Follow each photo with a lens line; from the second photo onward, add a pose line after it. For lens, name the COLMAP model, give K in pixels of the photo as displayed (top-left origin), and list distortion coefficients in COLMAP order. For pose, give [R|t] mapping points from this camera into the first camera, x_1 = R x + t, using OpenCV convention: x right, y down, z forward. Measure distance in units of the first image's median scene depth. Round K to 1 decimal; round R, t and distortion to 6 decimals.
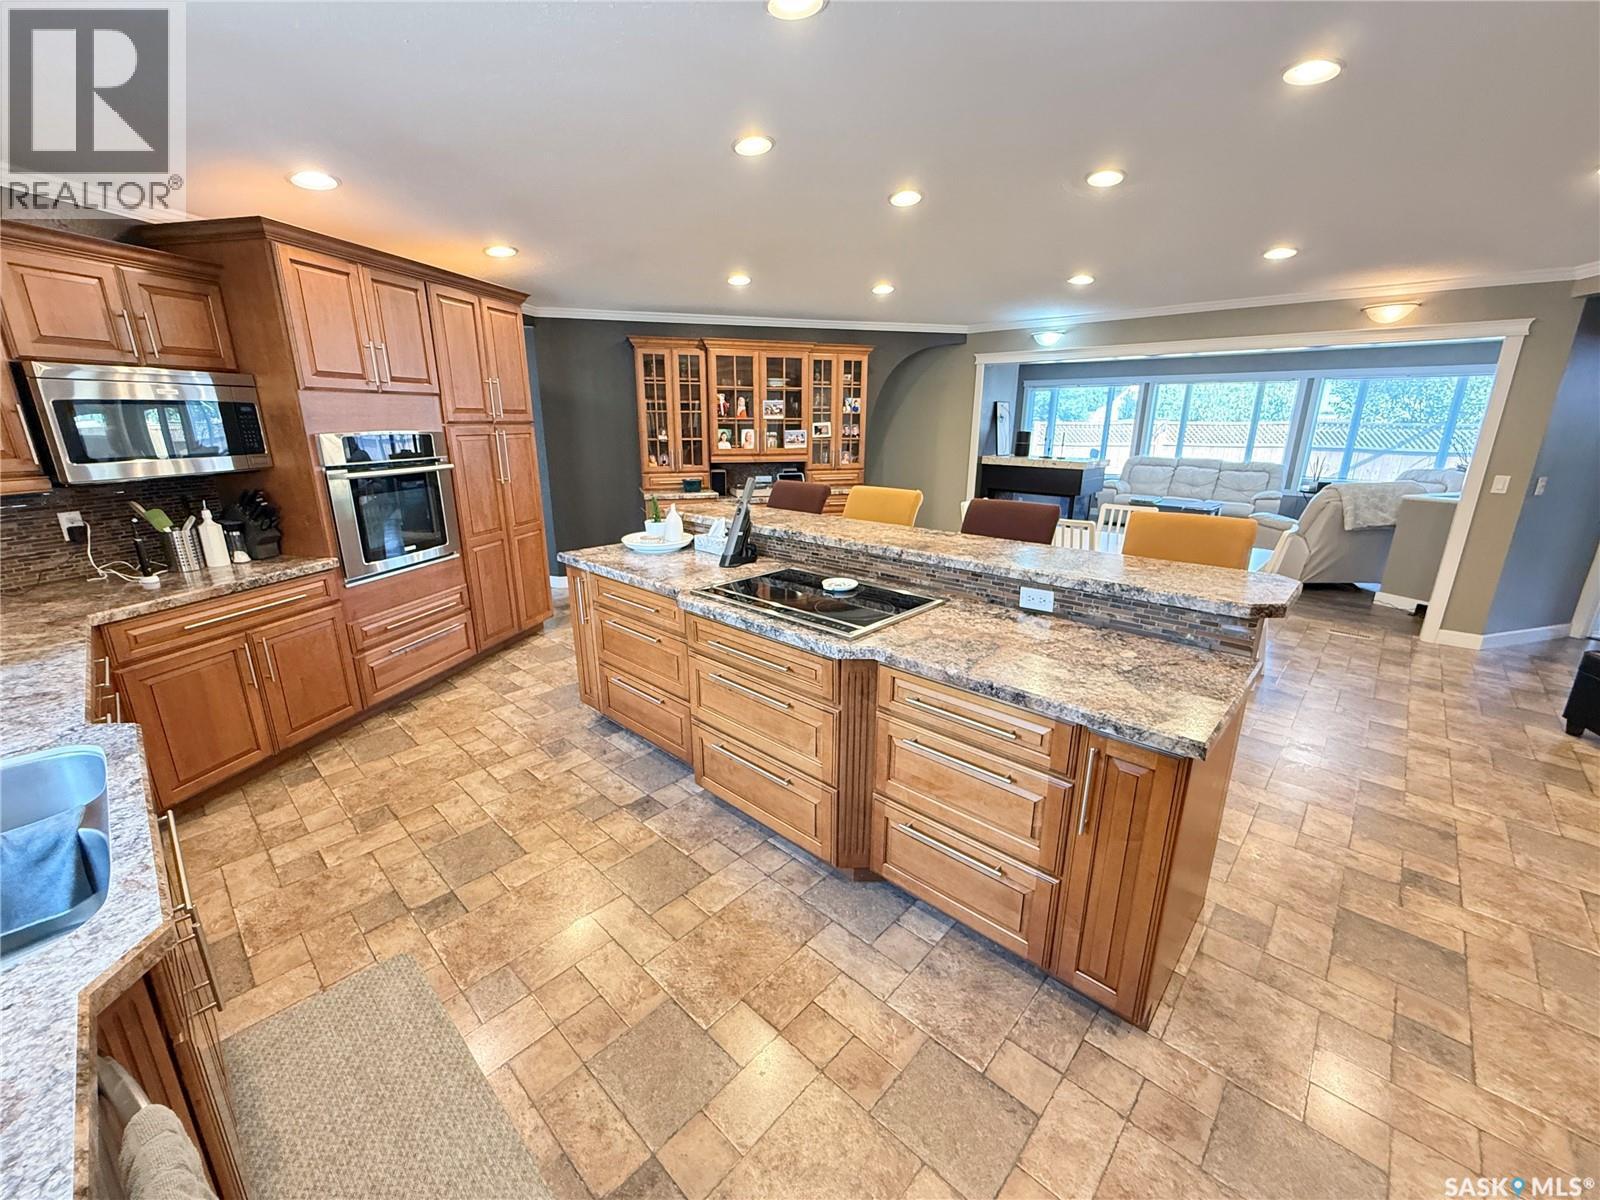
lens RADIAL K [[640.7, 0, 800.0], [0, 640.7, 600.0], [0, 0, 1]] dist [0.001899, 0.000318]
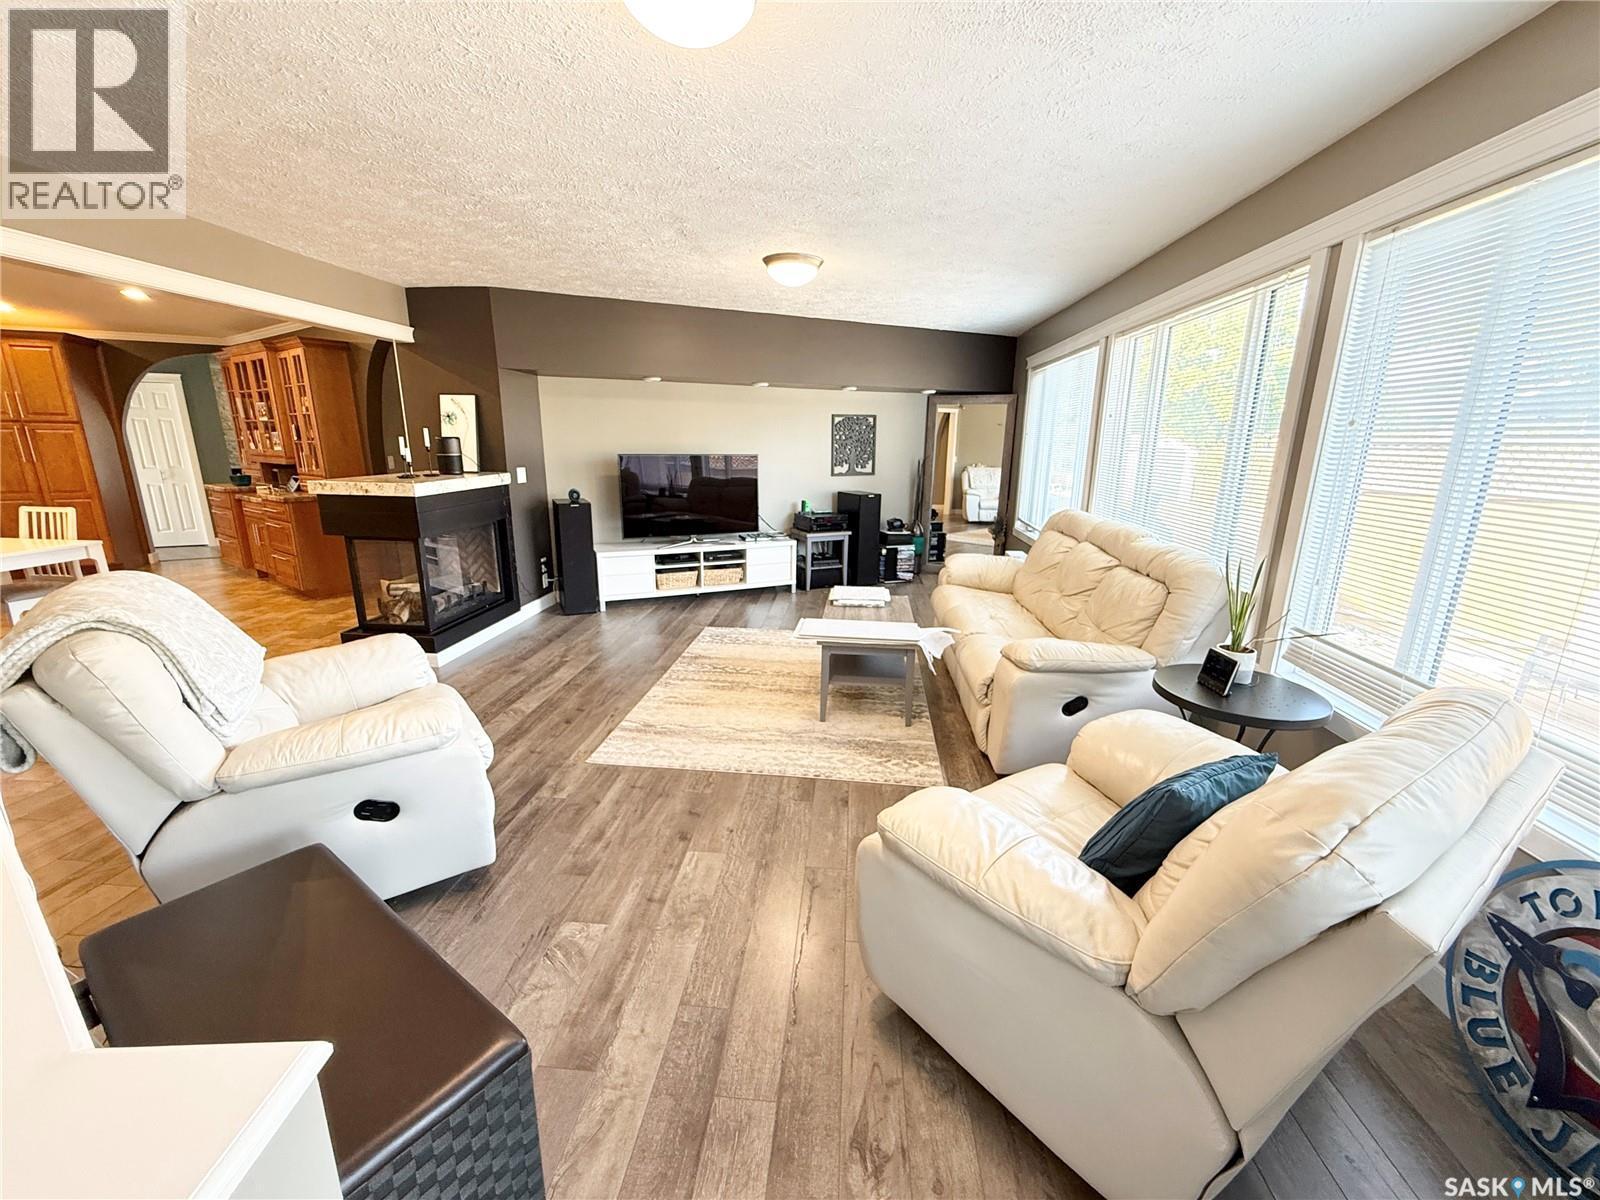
lens RADIAL K [[640.7, 0, 800.0], [0, 640.7, 600.0], [0, 0, 1]] dist [0.001899, 0.000318]
pose [[0.613431, 0.192093, -0.766031, 1.314920], [-0.223760, 0.972496, 0.064682, -0.263281], [0.757387, 0.131729, 0.639541, 1.035515]]
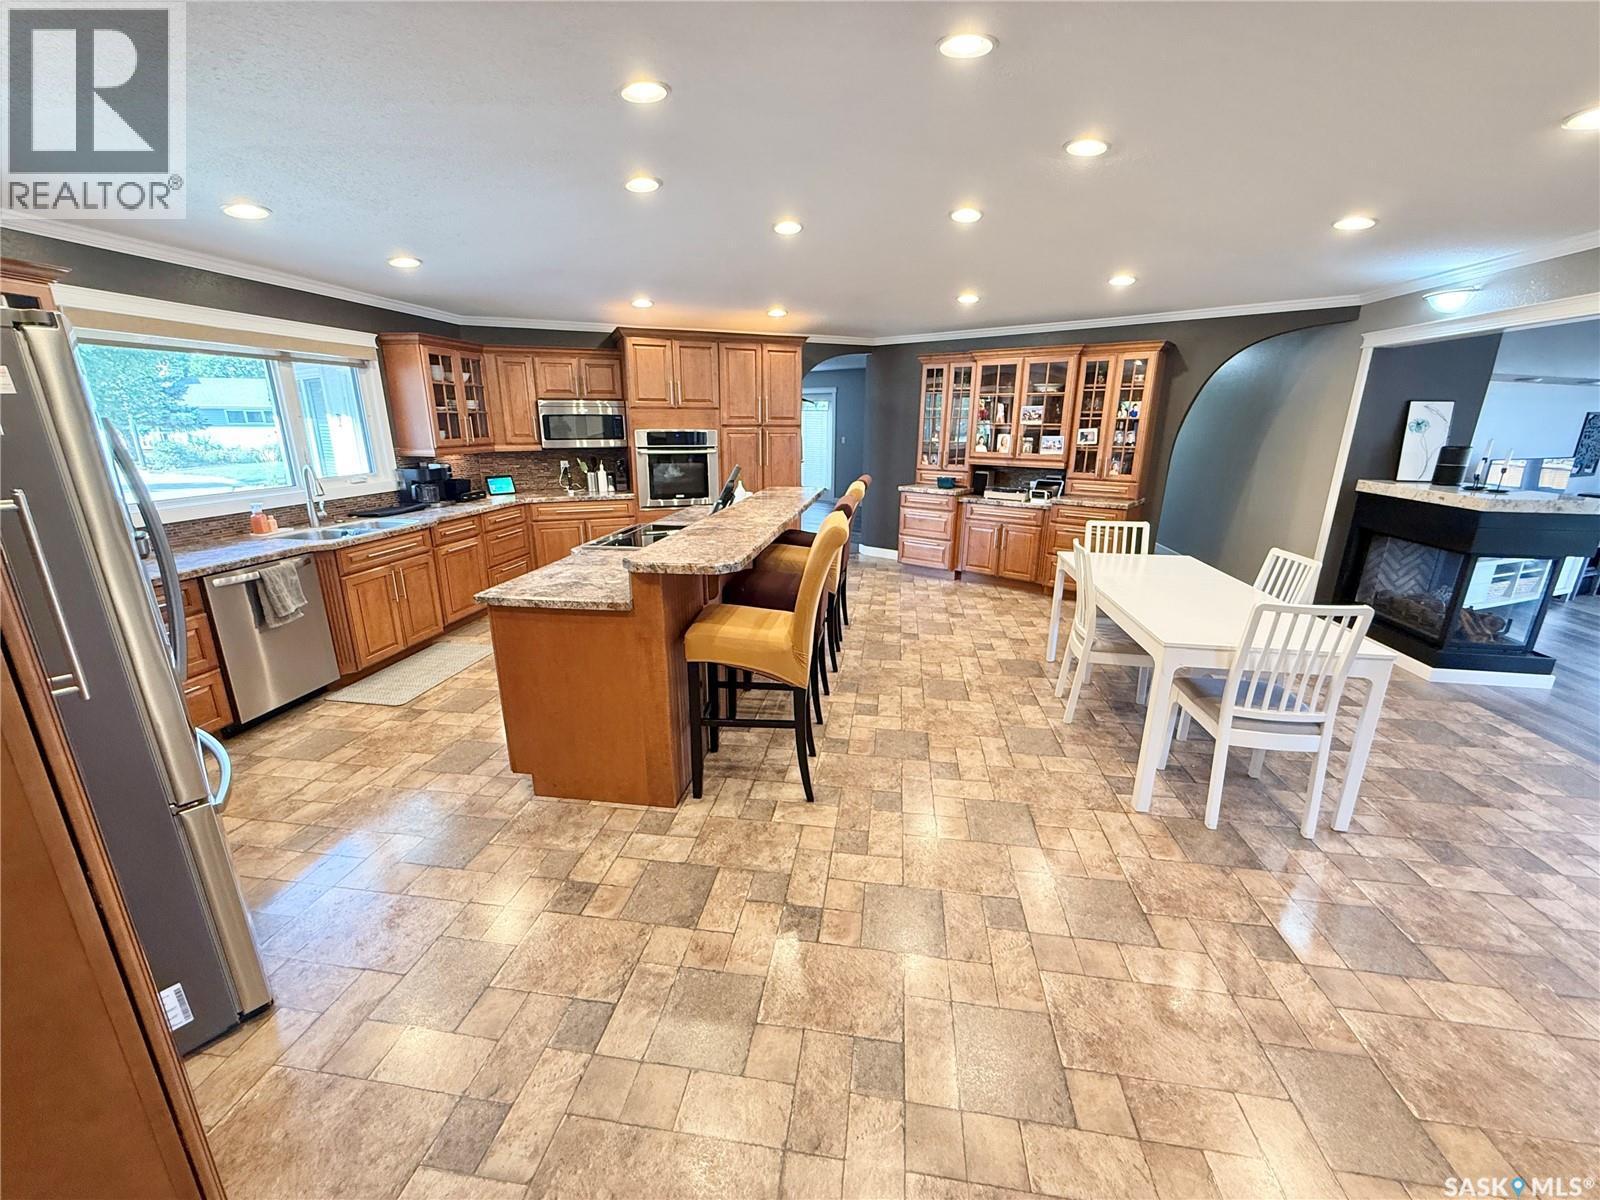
lens RADIAL K [[625.2, 0, 800.0], [0, 625.2, 600.0], [0, 0, 1]] dist [-0.000640, 0.000099]
pose [[0.570671, 0.224614, -0.789862, 0.594779], [-0.227836, 0.967410, 0.110494, -0.040840], [0.788939, 0.116903, 0.603248, 0.151027]]
